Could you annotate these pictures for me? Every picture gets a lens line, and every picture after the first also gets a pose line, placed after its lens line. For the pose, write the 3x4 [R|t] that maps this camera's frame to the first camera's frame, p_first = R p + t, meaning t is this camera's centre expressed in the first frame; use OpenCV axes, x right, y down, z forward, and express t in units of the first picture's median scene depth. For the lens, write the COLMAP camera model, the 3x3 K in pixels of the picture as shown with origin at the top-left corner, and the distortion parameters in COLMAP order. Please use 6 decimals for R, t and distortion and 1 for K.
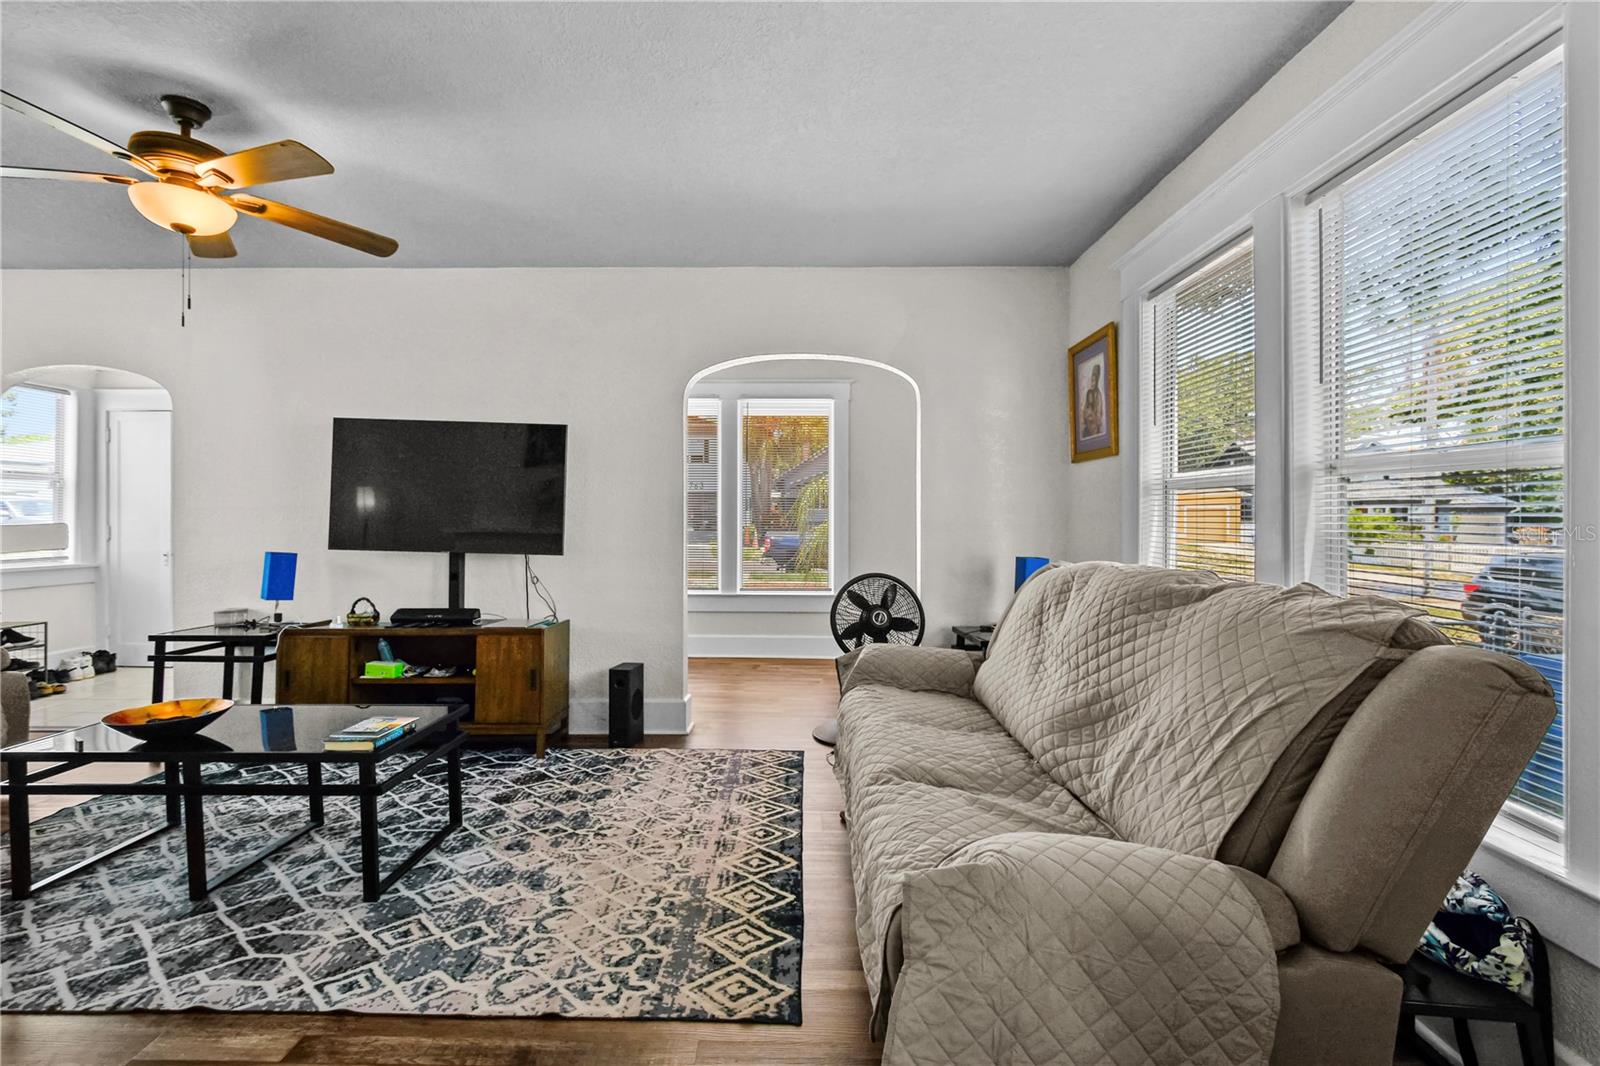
lens RADIAL K [[724.5, 0, 796.1], [0, 724.5, 512.0], [0, 0, 1]] dist [0.002144, -0.000119]
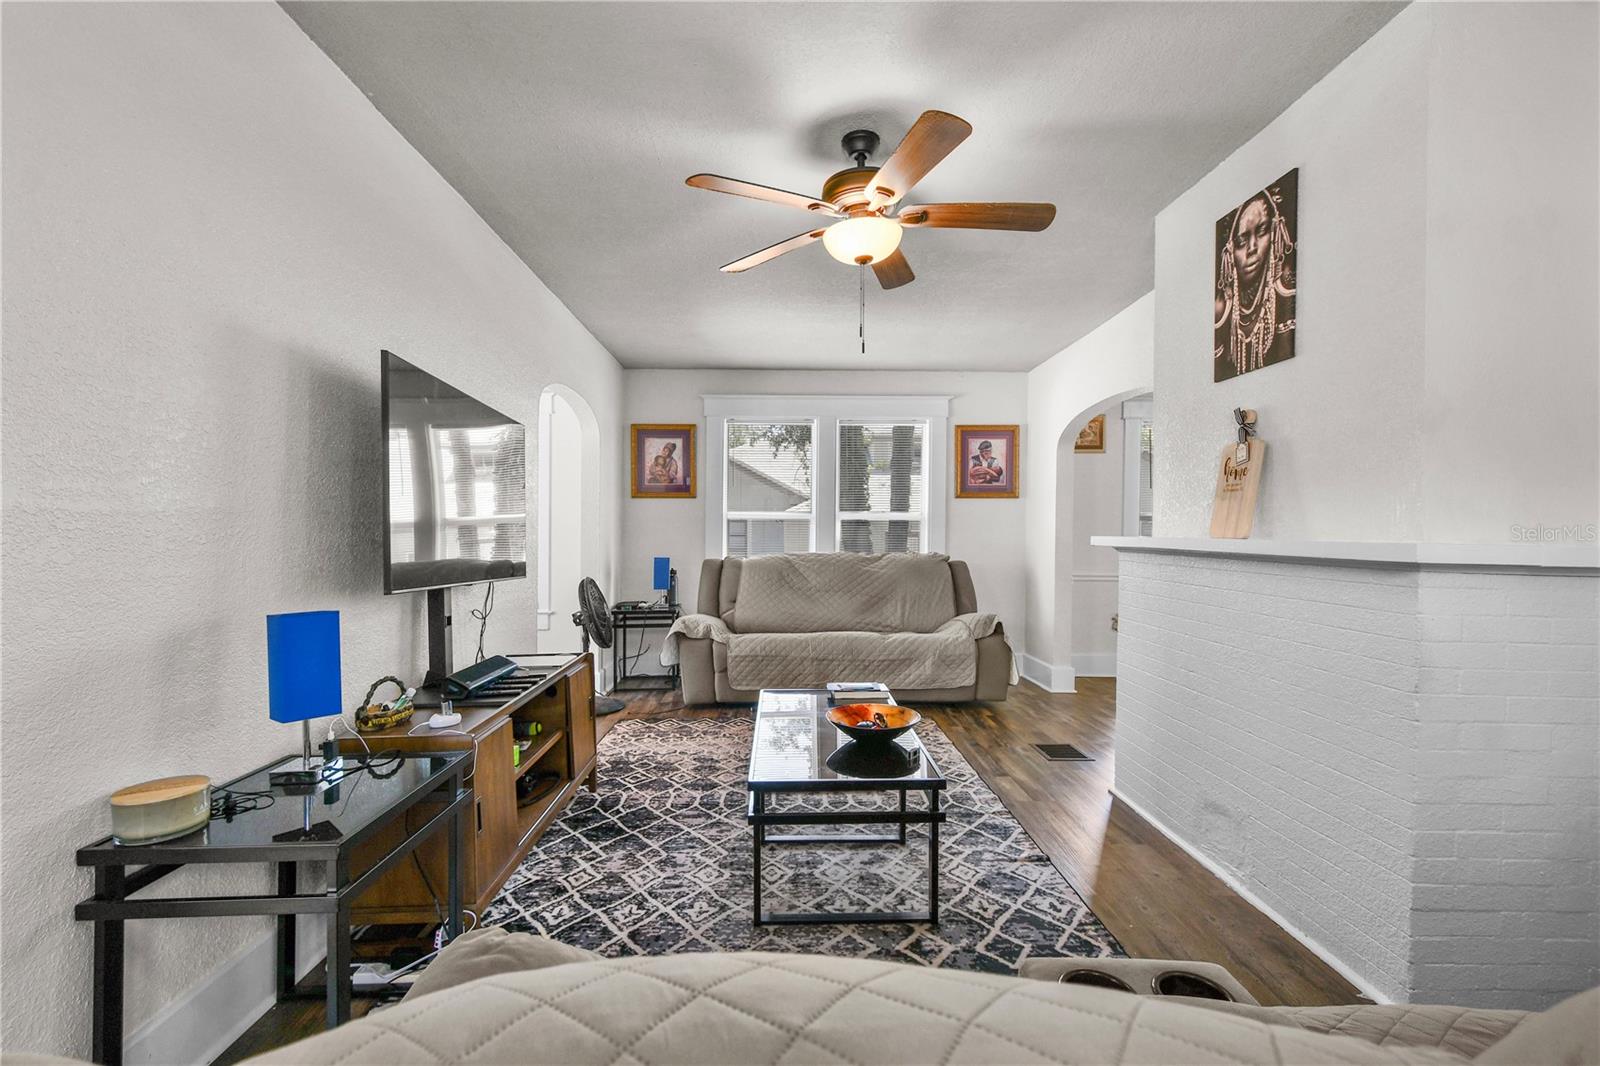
lens RADIAL K [[713.8, 0, 794.0], [0, 713.8, 532.7], [0, 0, 1]] dist [0.002997, -0.000446]
pose [[-0.035654, -0.003126, 0.999359, -1.600074], [-0.008313, 0.999961, 0.002832, 0.002318], [-0.999330, -0.008207, -0.035679, 0.969261]]
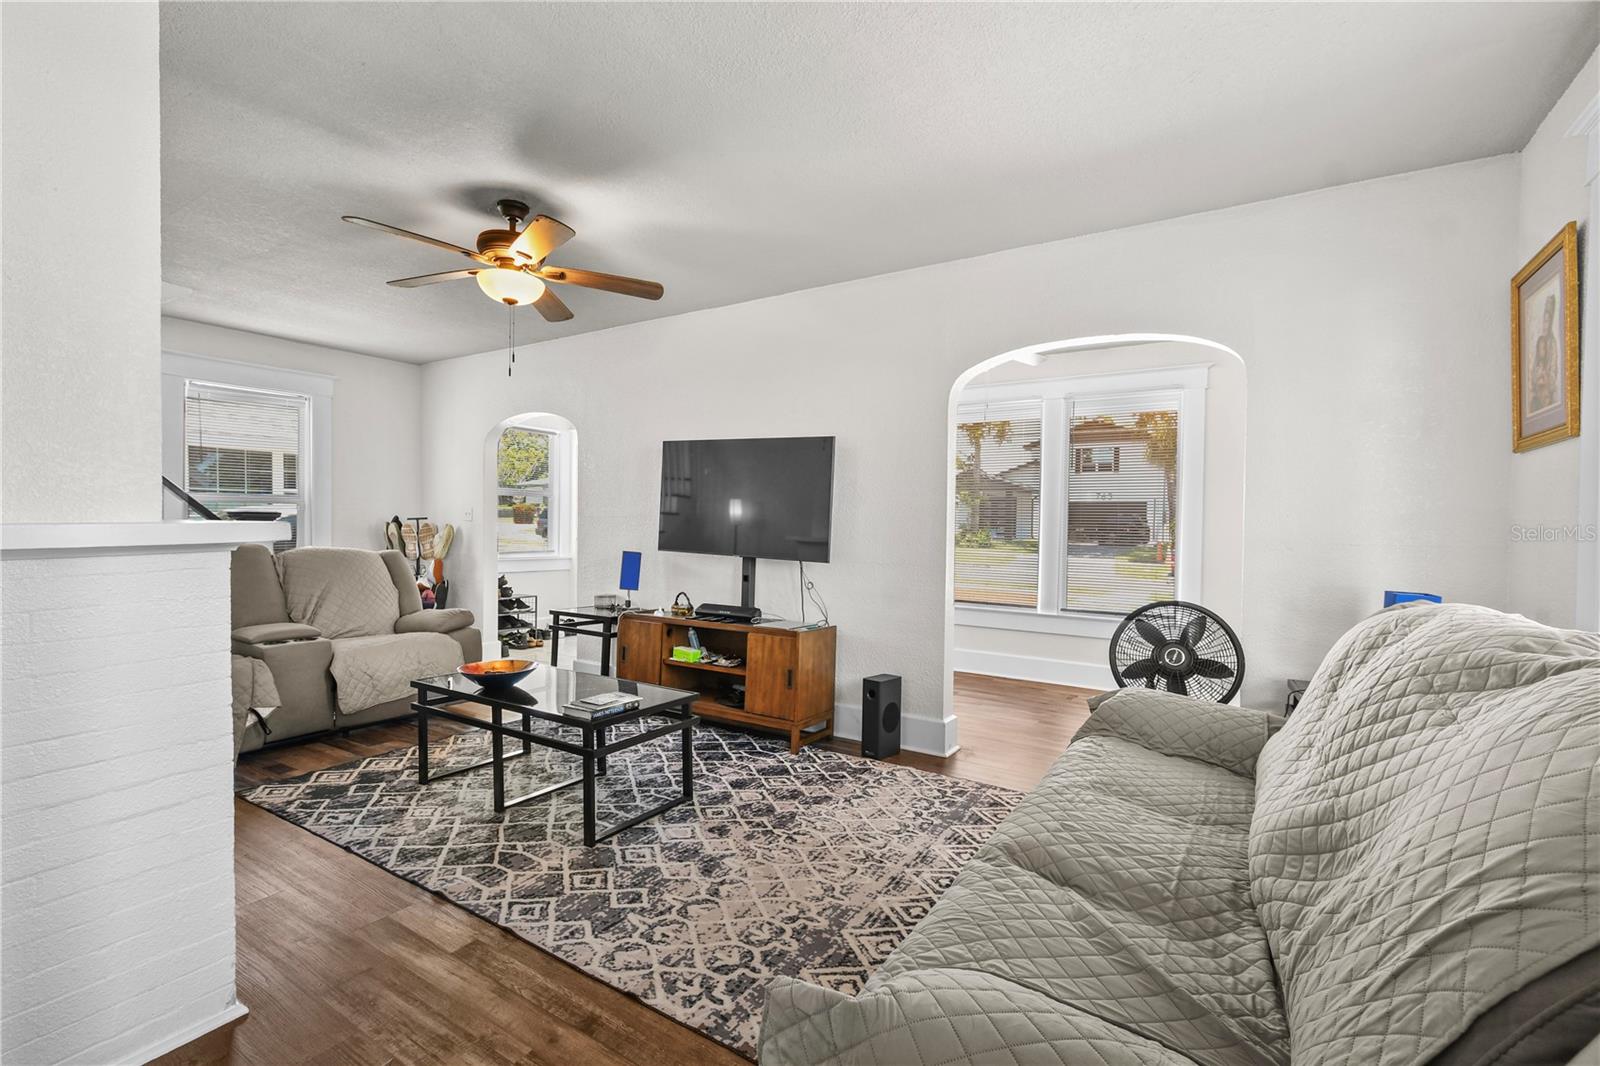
lens RADIAL K [[713.8, 0, 794.0], [0, 713.8, 532.7], [0, 0, 1]] dist [0.002997, -0.000446]
pose [[0.847058, 0.017580, -0.531209, 0.241087], [-0.011376, 0.999824, 0.014947, 0.002521], [0.531378, -0.006618, 0.847109, 0.150654]]
